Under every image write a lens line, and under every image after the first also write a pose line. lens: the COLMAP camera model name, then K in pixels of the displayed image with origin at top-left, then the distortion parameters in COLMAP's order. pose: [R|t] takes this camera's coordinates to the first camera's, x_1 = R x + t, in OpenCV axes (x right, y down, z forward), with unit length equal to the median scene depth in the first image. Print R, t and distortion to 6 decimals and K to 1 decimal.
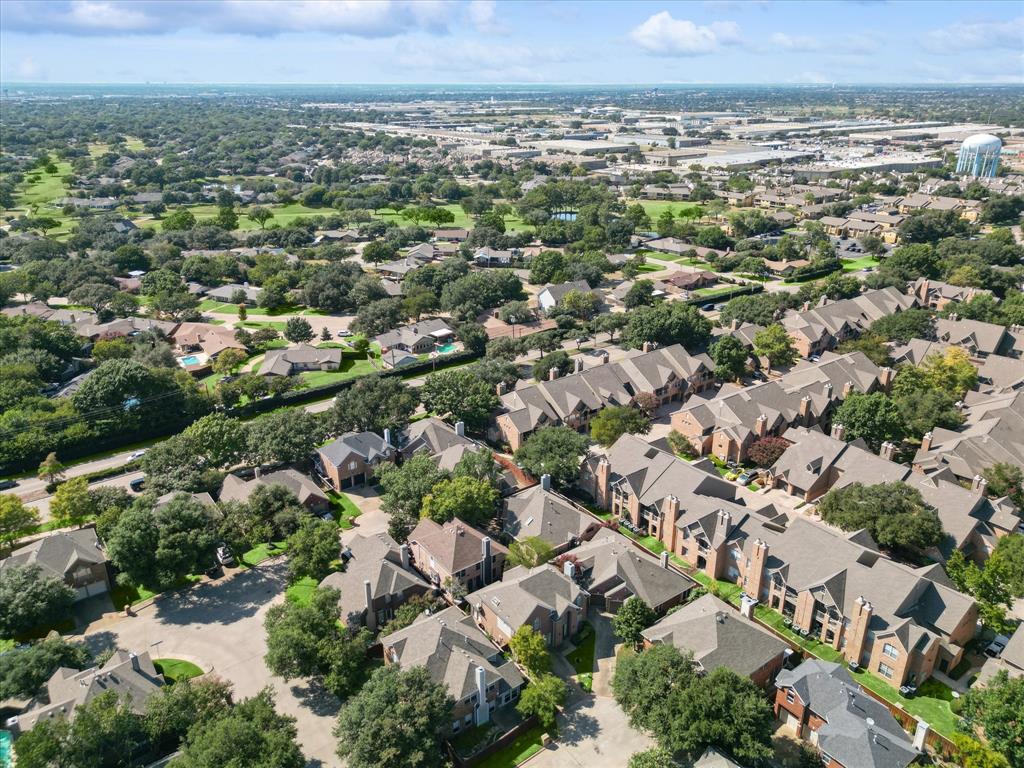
lens RADIAL K [[722.4, 0, 512.0], [0, 722.4, 384.0], [0, 0, 1]] dist [0.041568, -0.000494]
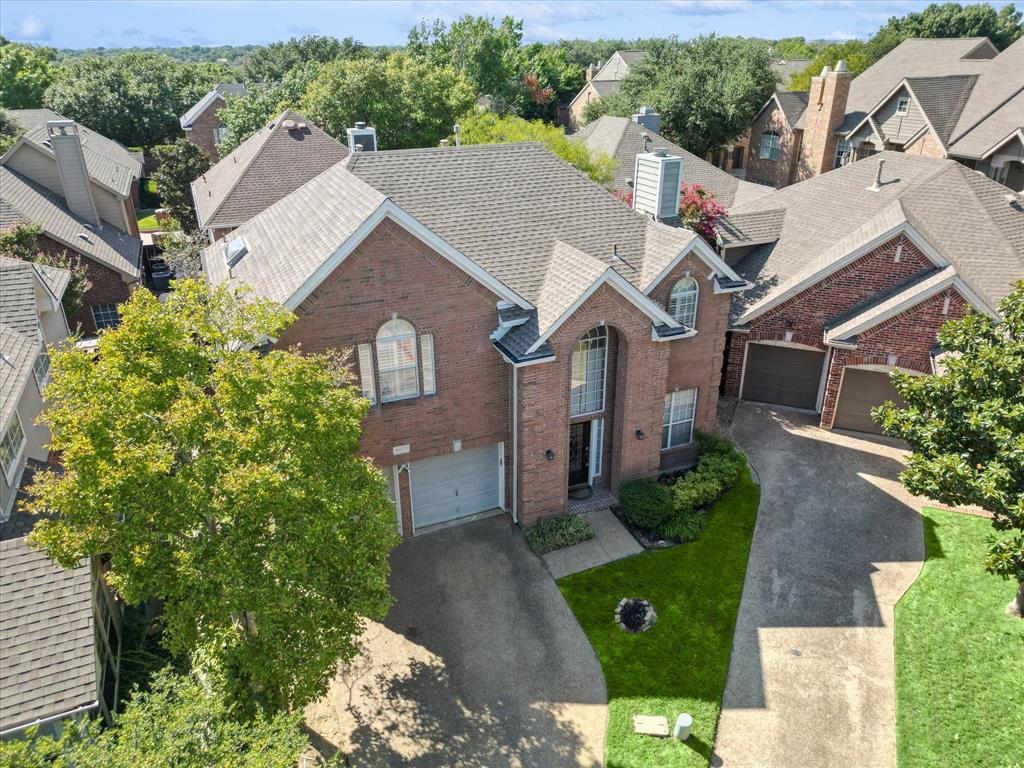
lens RADIAL K [[722.4, 0, 512.0], [0, 722.4, 384.0], [0, 0, 1]] dist [0.041568, -0.000494]
pose [[0.971815, 0.092685, -0.216760, 0.088200], [-0.079645, 0.994490, 0.068160, 0.298148], [0.221884, -0.048975, 0.973842, 0.779994]]
